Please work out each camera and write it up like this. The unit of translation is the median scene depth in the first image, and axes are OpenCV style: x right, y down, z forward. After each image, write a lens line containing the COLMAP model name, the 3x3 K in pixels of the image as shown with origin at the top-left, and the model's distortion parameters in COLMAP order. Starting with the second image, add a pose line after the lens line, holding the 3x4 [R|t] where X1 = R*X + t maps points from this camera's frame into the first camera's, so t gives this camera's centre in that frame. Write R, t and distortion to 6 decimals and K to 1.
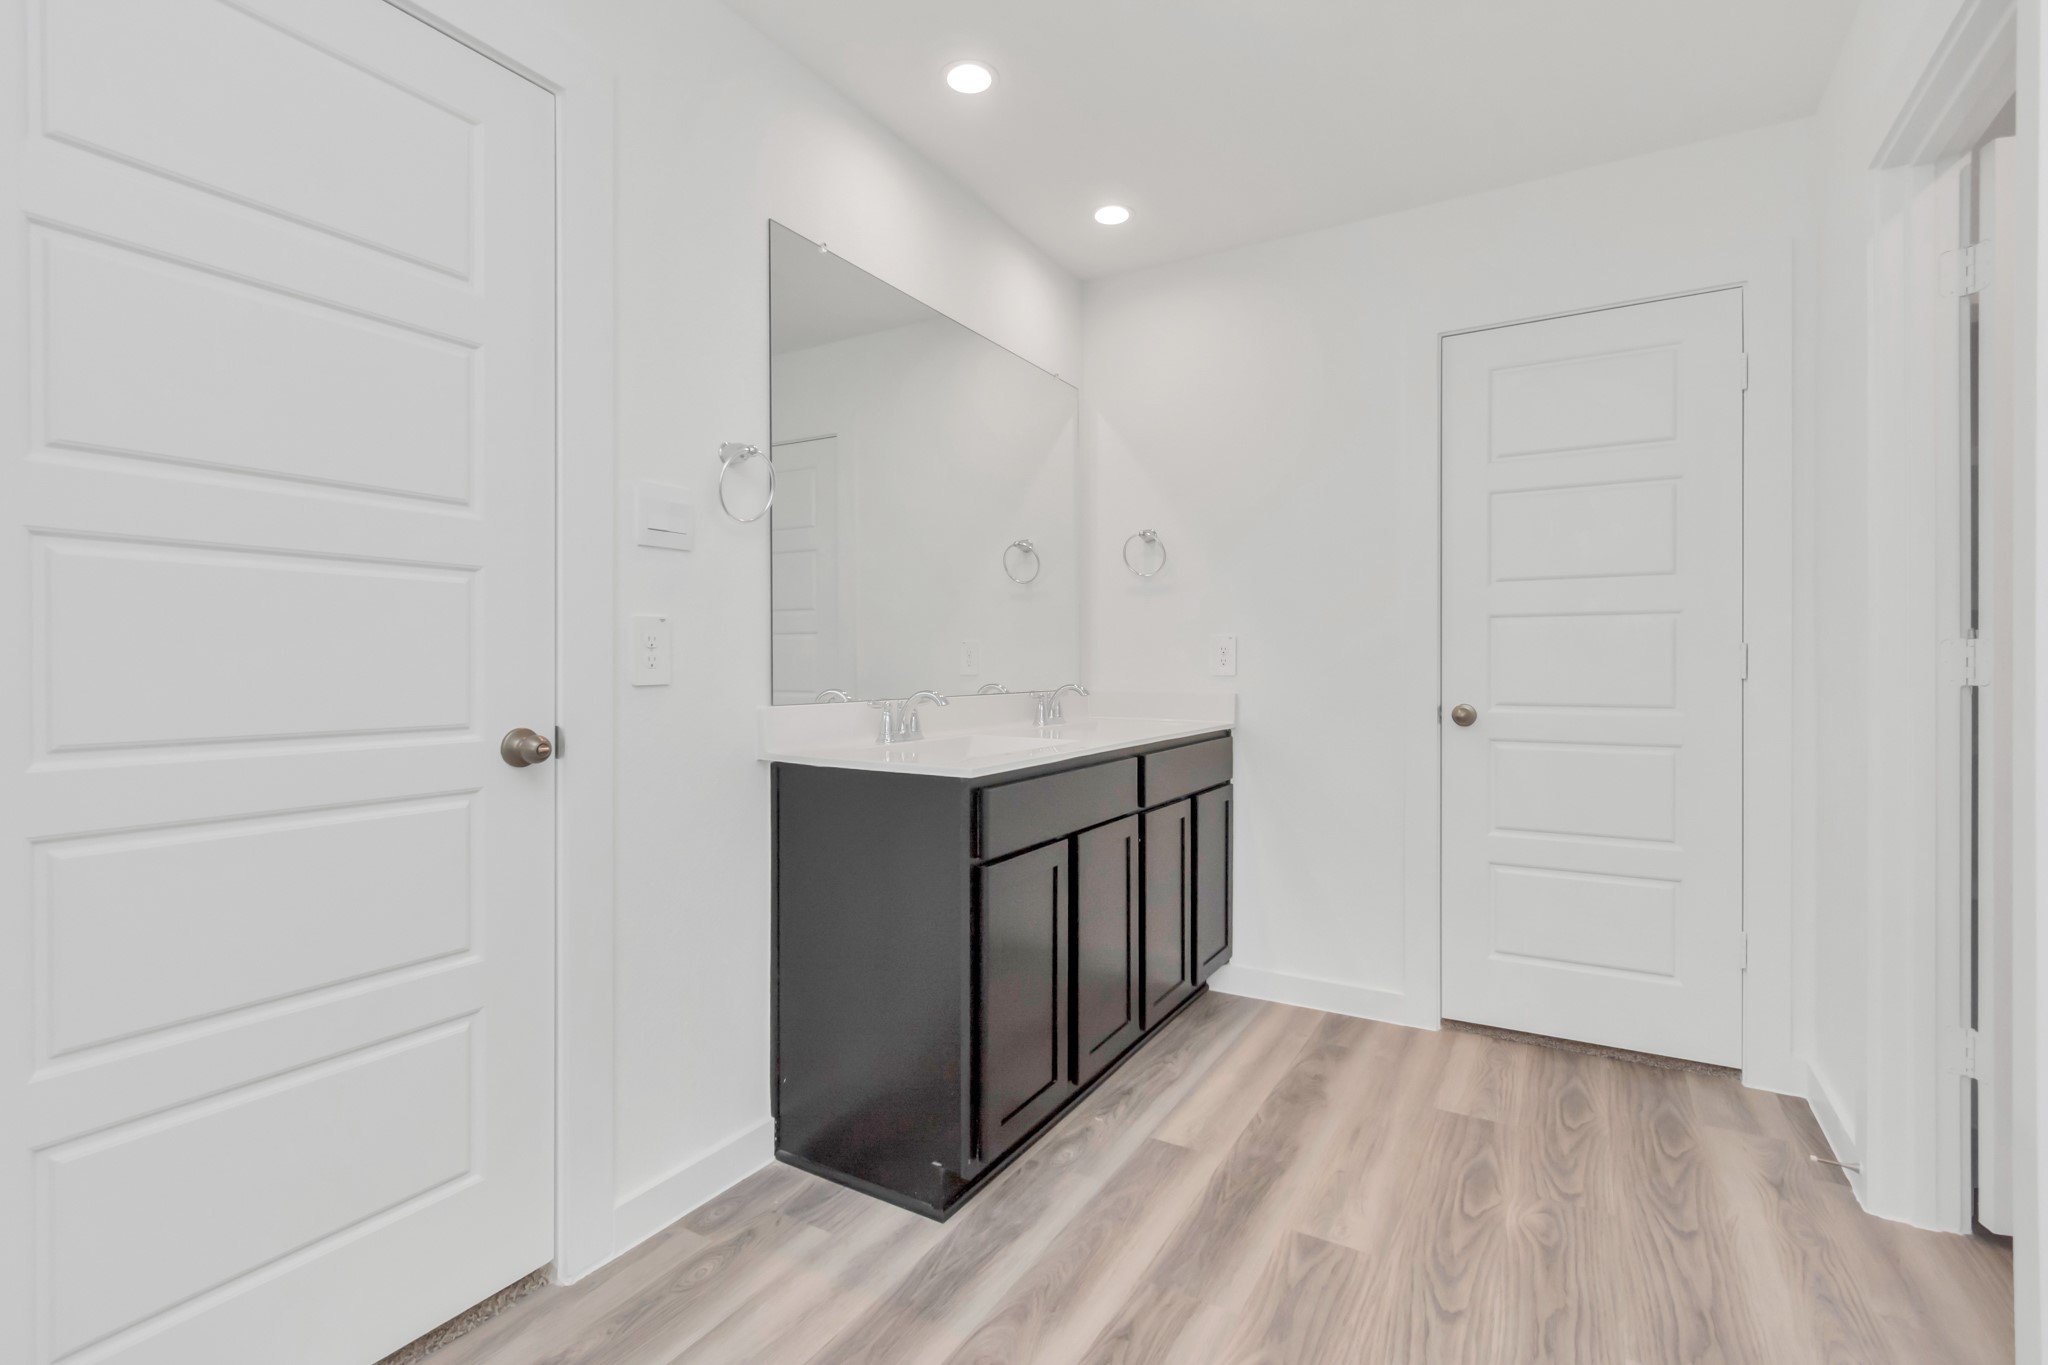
lens RADIAL K [[929.7, 0, 1013.9], [0, 929.7, 671.2], [0, 0, 1]] dist [0.001208, 0.000218]
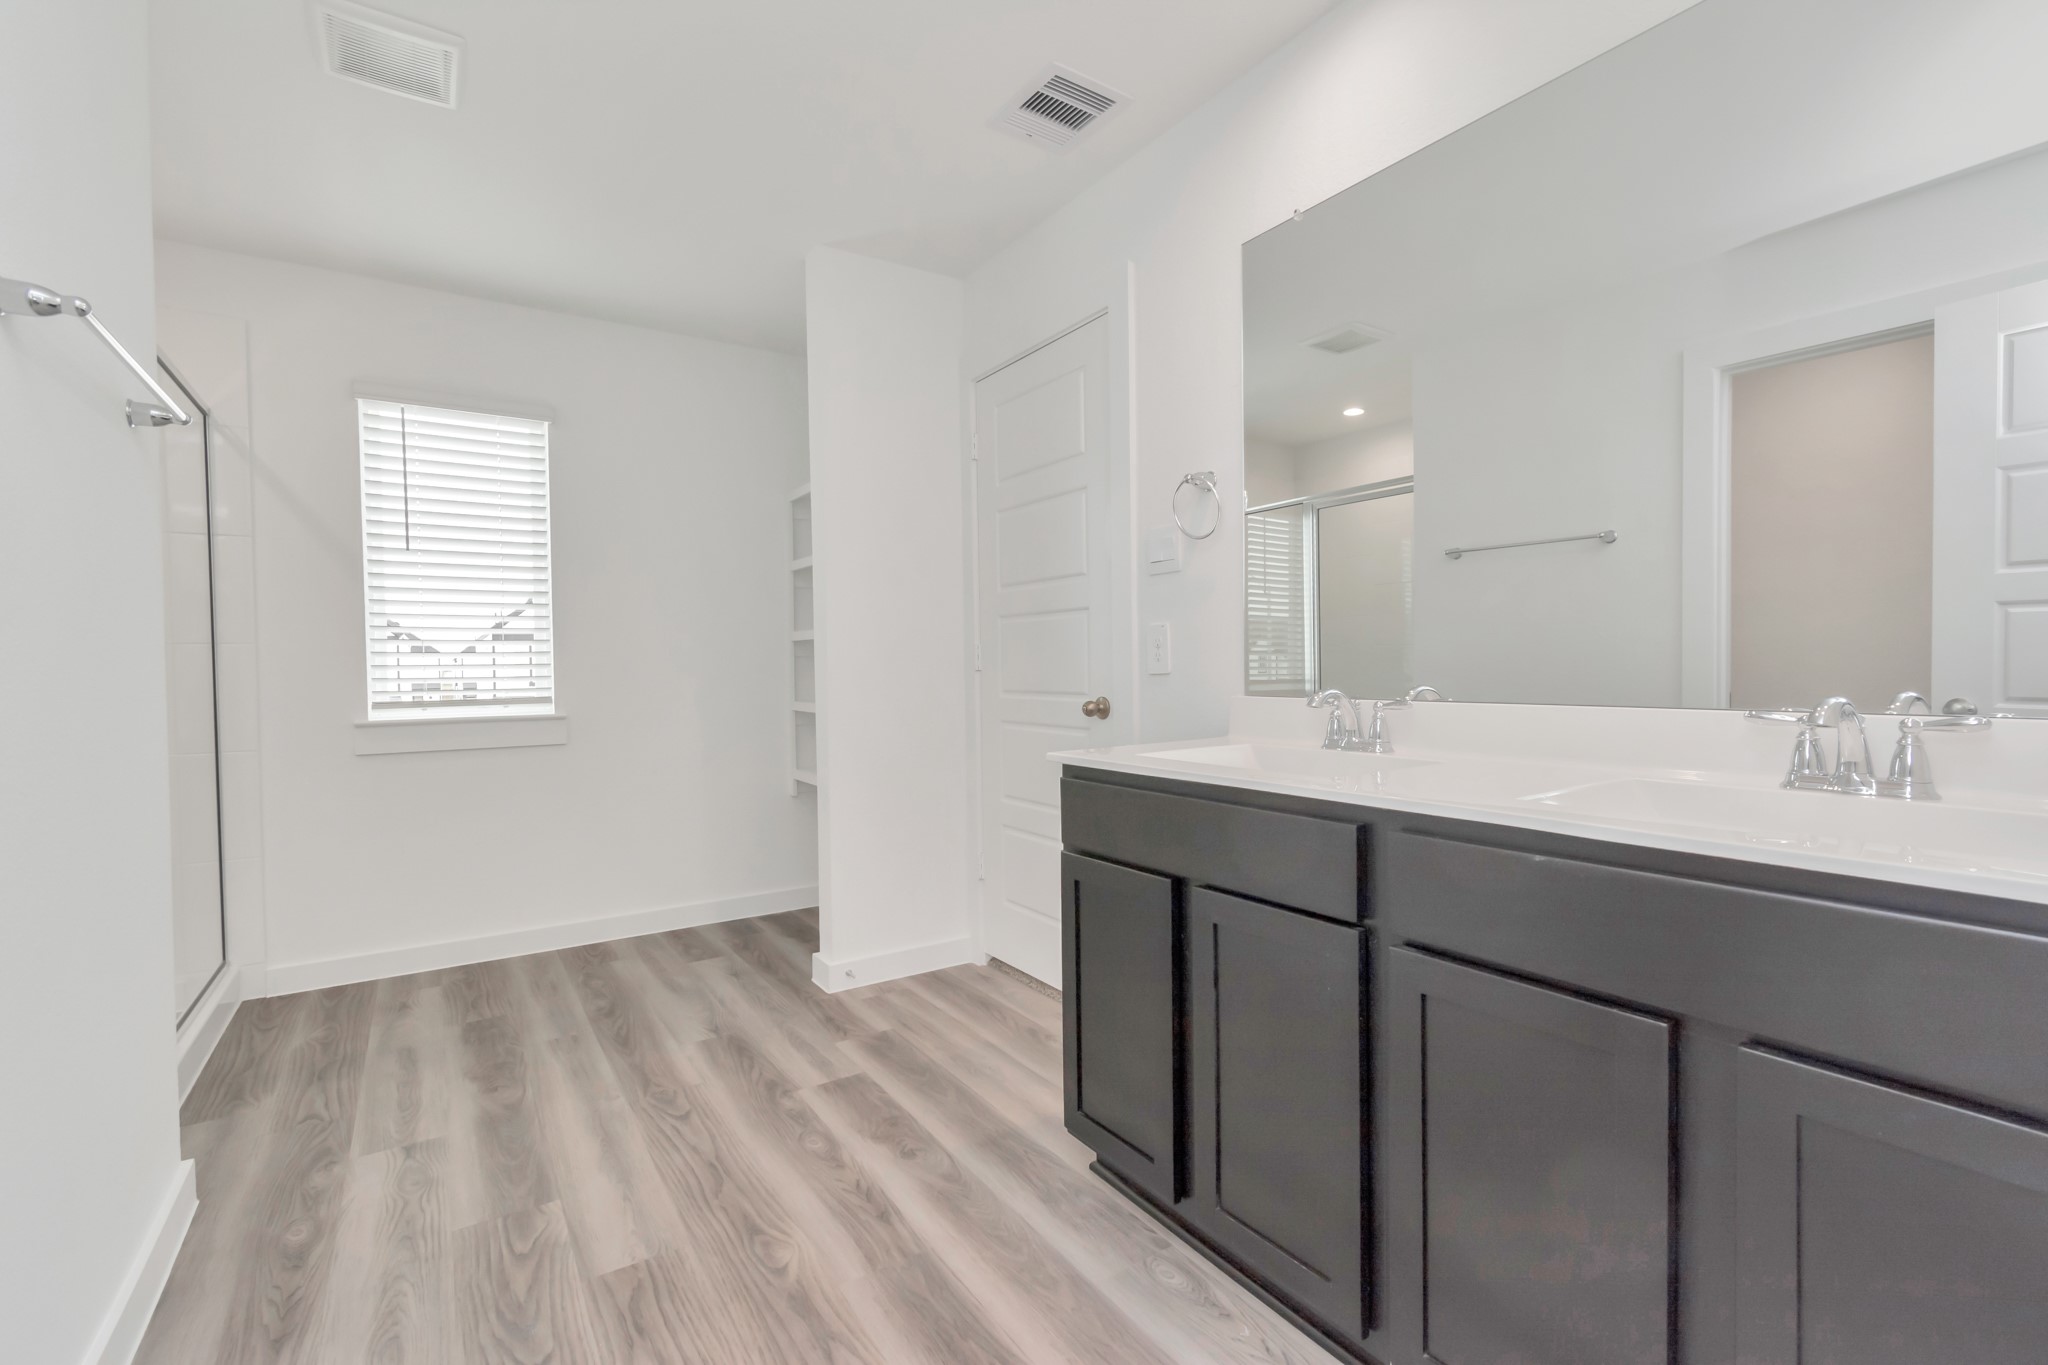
lens RADIAL K [[929.7, 0, 1061.4], [0, 929.7, 675.4], [0, 0, 1]] dist [0.001208, 0.000218]
pose [[-0.424071, 0.007822, -0.905595, 0.922948], [0.005995, 0.999965, 0.005829, 0.008327], [0.905609, -0.002957, -0.424103, 1.439676]]
